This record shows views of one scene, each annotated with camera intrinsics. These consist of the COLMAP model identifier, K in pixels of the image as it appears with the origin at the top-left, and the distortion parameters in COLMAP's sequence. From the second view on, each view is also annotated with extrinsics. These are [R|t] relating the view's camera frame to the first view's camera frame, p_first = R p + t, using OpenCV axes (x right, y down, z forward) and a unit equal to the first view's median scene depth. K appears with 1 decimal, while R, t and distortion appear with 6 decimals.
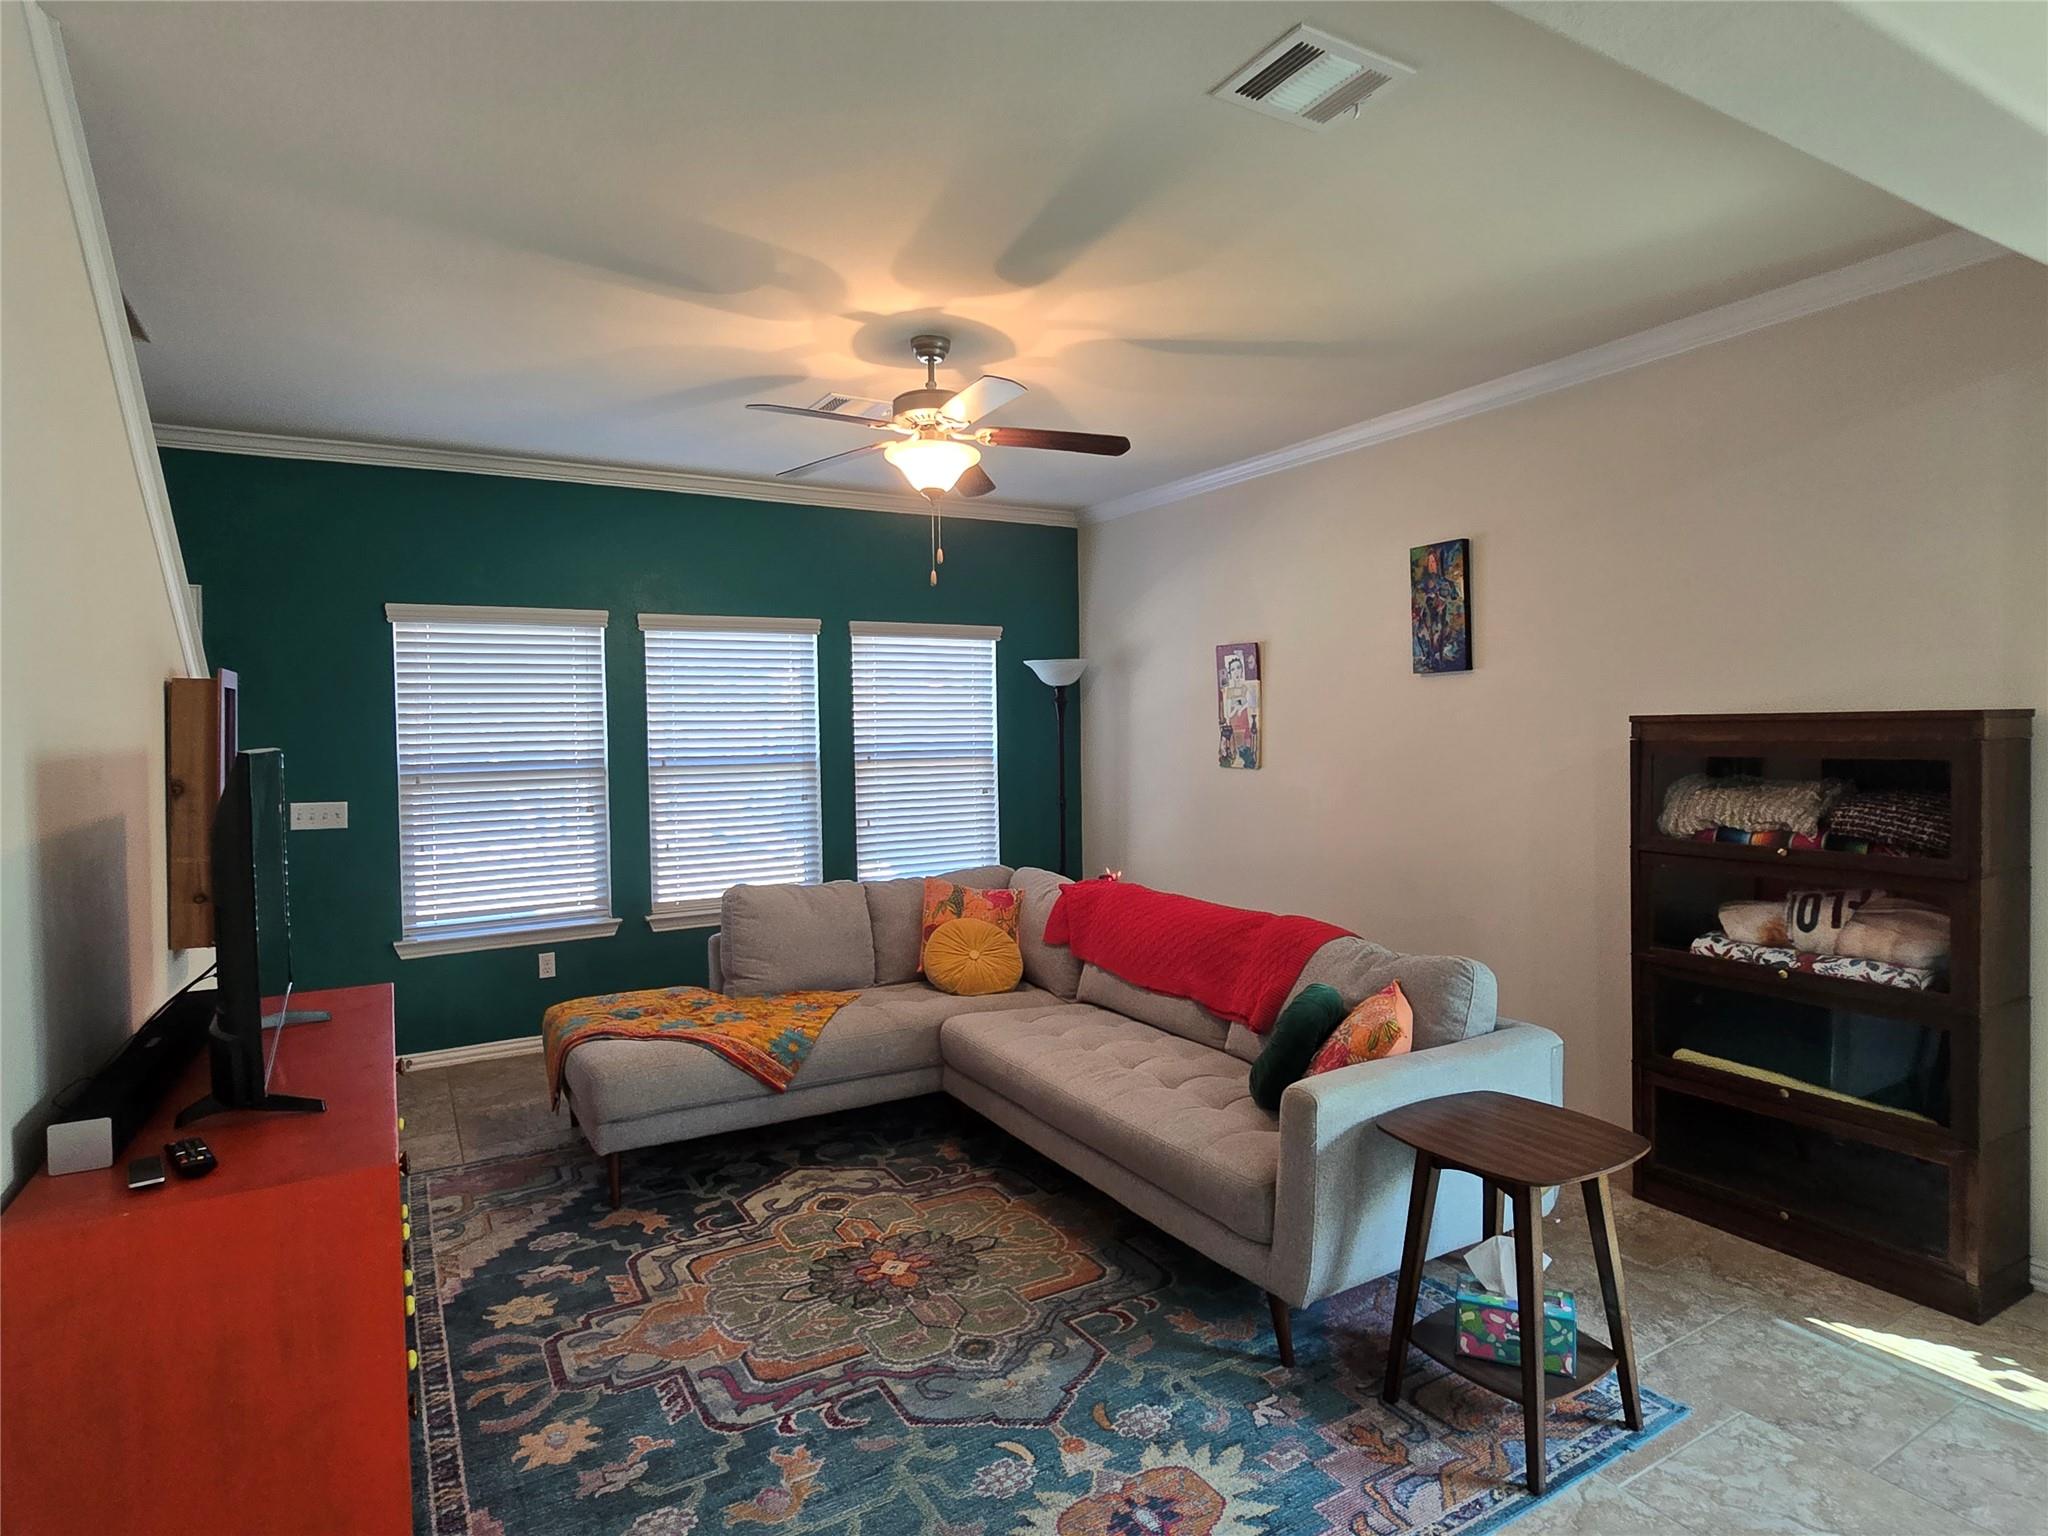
lens RADIAL K [[1108.4, 0, 1023.8], [0, 1108.4, 750.3], [0, 0, 1]] dist [-0.008837, 0.003242]
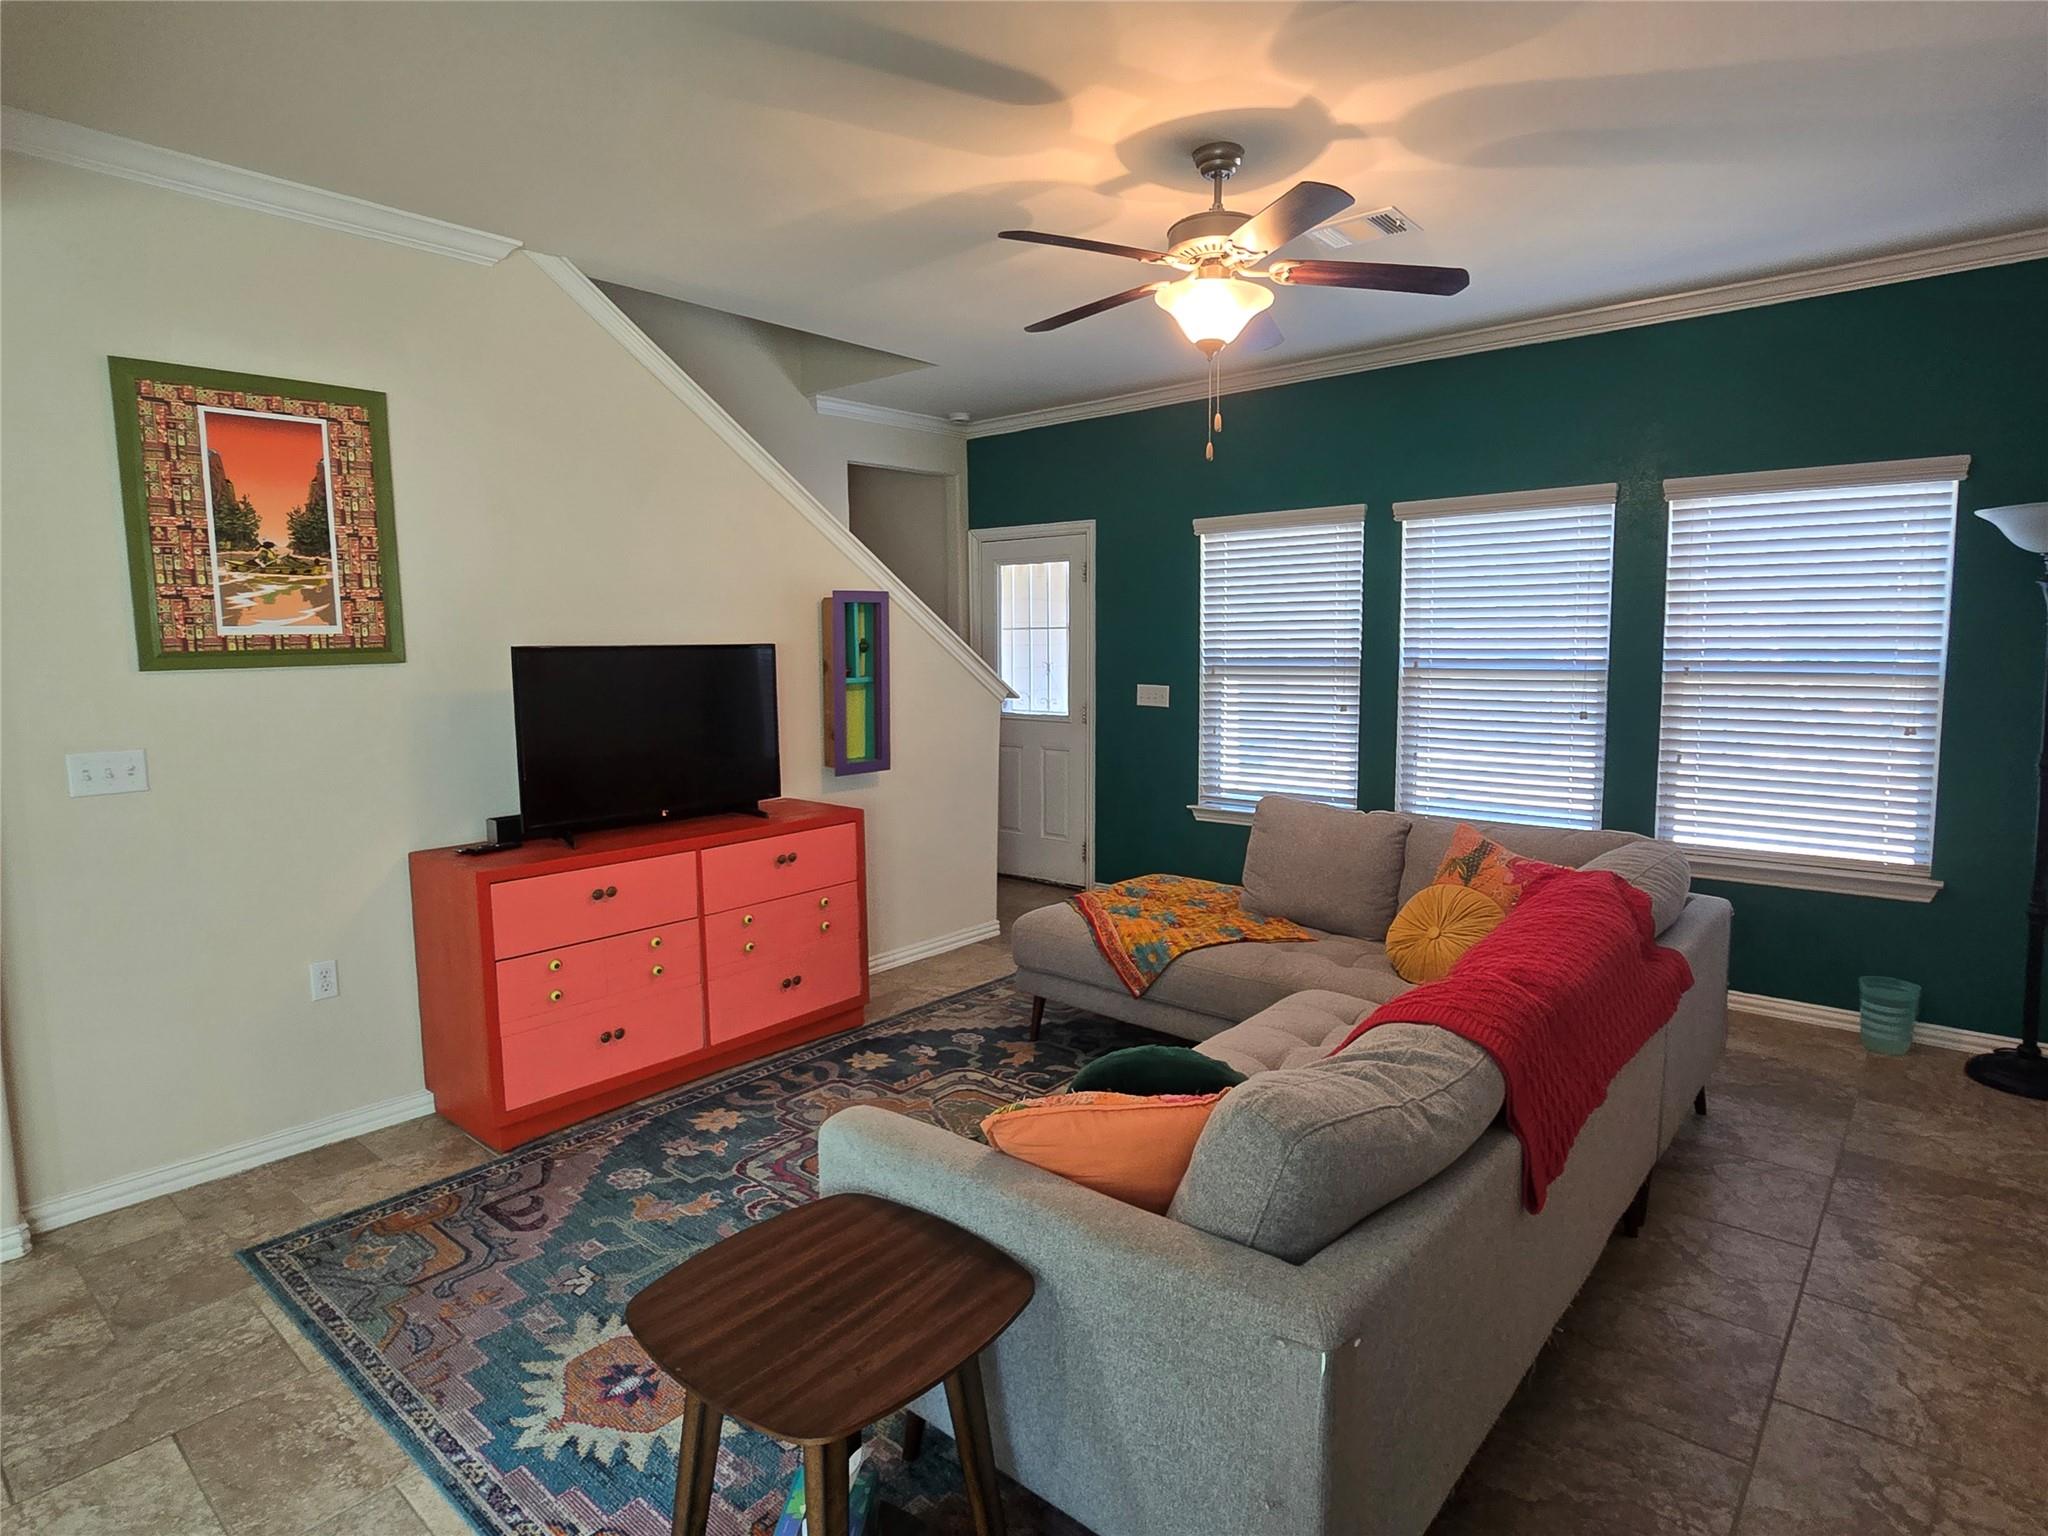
lens RADIAL K [[1108.4, 0, 1022.2], [0, 1108.4, 747.8], [0, 0, 1]] dist [-0.008837, 0.003242]
pose [[0.323805, 0.108968, -0.939828, 0.562454], [-0.016660, 0.993848, 0.109491, -0.019262], [0.945977, -0.019797, 0.323628, 0.493548]]
